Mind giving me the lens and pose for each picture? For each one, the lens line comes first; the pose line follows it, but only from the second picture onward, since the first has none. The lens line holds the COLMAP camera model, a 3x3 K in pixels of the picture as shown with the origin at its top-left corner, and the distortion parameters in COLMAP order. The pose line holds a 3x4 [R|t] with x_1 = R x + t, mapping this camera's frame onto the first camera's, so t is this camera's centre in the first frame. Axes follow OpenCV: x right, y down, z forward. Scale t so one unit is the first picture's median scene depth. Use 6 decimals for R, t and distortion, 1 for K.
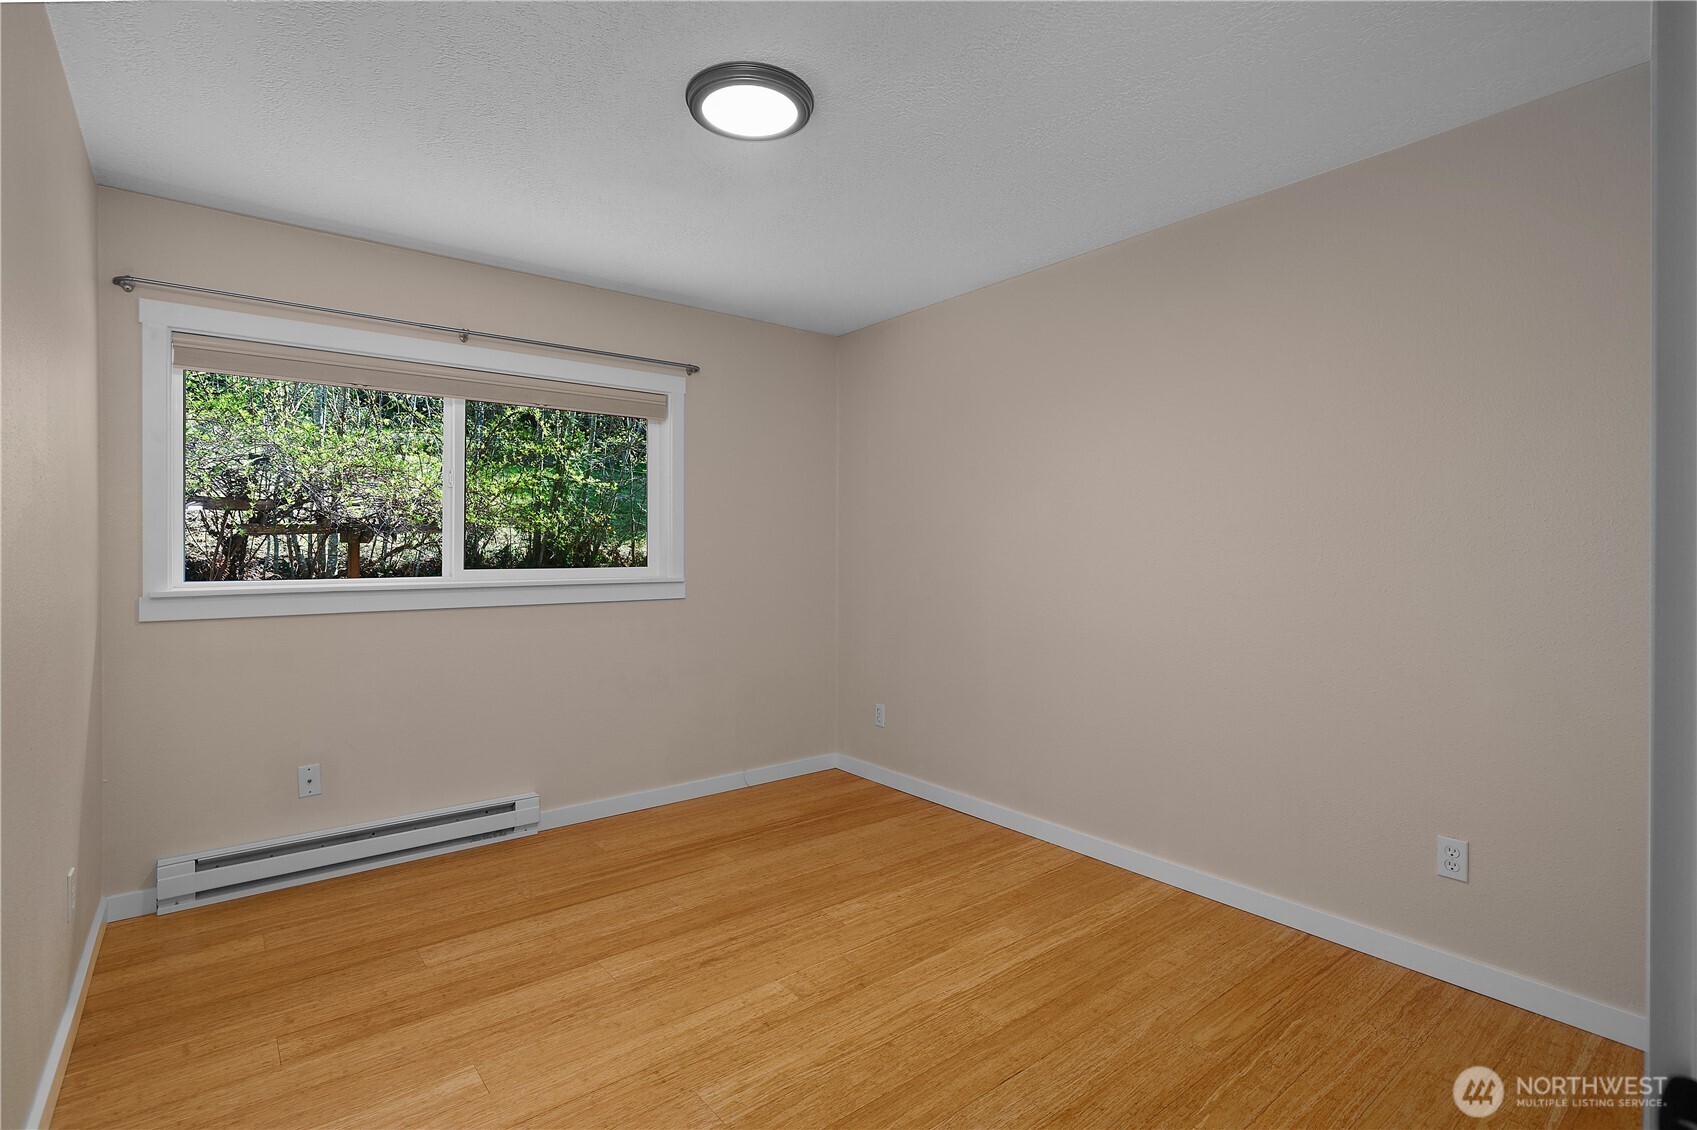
lens RADIAL K [[803.7, 0, 845.5], [0, 803.7, 556.0], [0, 0, 1]] dist [-0.003255, -0.000141]
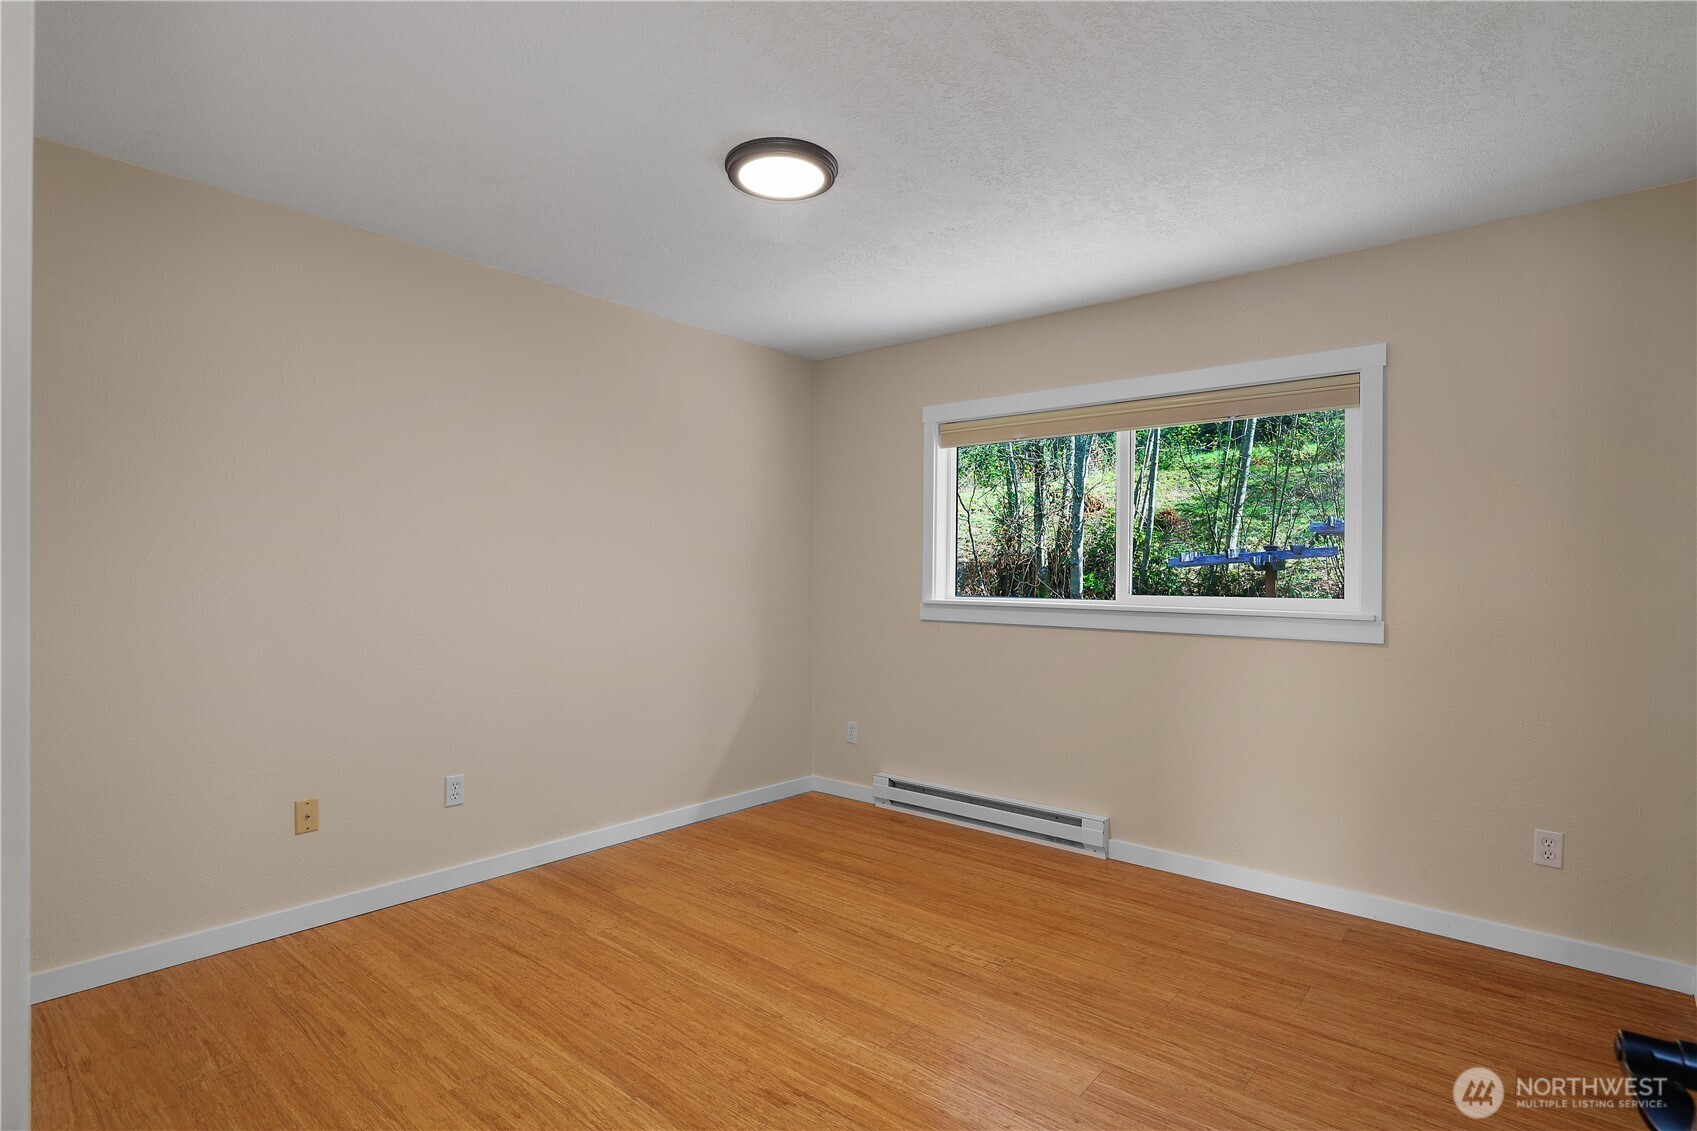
lens RADIAL K [[847.4, 0, 848.5], [0, 847.4, 565.5], [0, 0, 1]] dist [0.000742, 0.000024]
pose [[0.205773, -0.006828, -0.978576, 0.564949], [-0.017445, 0.999791, -0.010645, -0.001347], [0.978444, 0.019262, 0.205611, 0.456378]]
